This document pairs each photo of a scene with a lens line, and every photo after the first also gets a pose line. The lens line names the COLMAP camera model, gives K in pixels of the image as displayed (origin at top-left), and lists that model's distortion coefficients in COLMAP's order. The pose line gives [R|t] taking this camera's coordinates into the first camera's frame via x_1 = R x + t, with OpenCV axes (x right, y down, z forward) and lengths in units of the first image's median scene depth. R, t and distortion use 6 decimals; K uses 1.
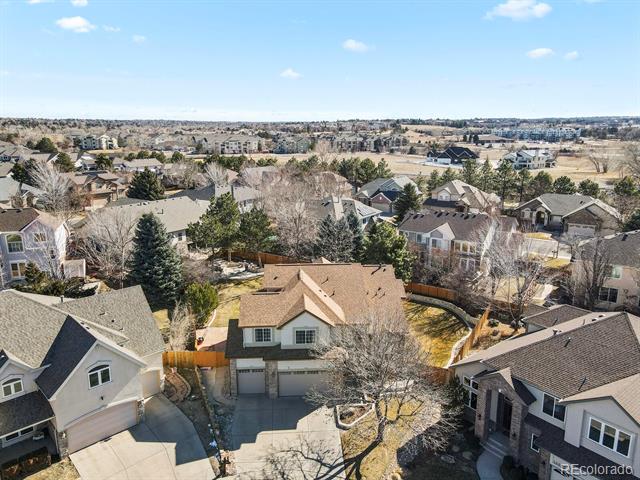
lens RADIAL K [[465.3, 0, 320.0], [0, 465.3, 240.0], [0, 0, 1]] dist [0.046537, 0.000142]
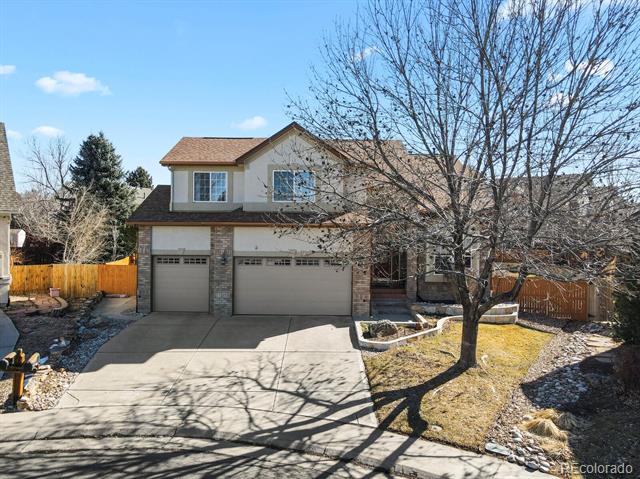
lens RADIAL K [[465.3, 0, 320.0], [0, 465.3, 239.5], [0, 0, 1]] dist [0.046537, 0.000142]
pose [[0.997671, 0.004655, -0.068051, 0.016223], [-0.019557, 0.975303, -0.220004, 0.197280], [0.065347, 0.220823, 0.973122, 0.288523]]
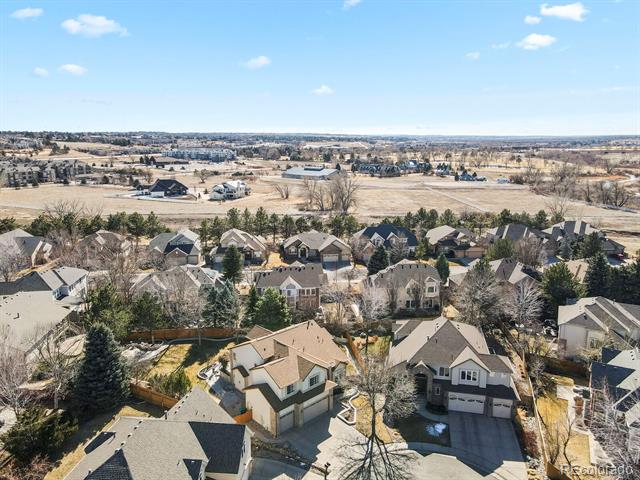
lens RADIAL K [[465.3, 0, 320.0], [0, 465.3, 240.0], [0, 0, 1]] dist [0.046537, 0.000142]
pose [[0.763118, -0.135582, 0.631877, -0.515567], [0.149778, 0.988229, 0.031158, -0.169320], [-0.628664, 0.070865, 0.774442, -0.154056]]
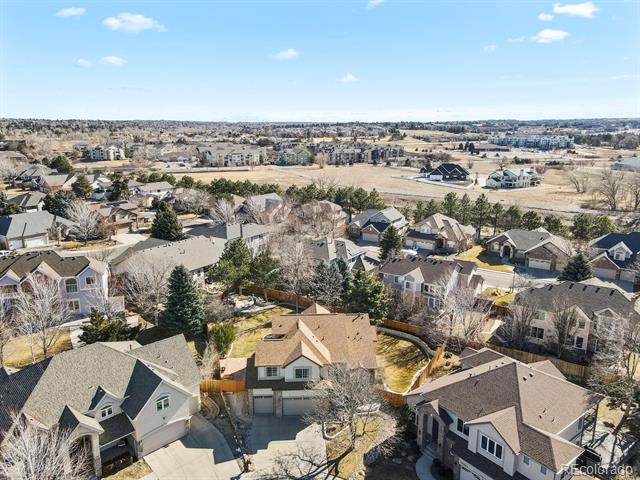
lens RADIAL K [[465.3, 0, 320.0], [0, 465.3, 240.0], [0, 0, 1]] dist [0.046537, 0.000142]
pose [[0.999993, 0.003806, 0.000343, 0.010971], [-0.003807, 0.999992, 0.001147, -0.105076], [-0.000339, -0.001148, 0.999999, -0.218503]]
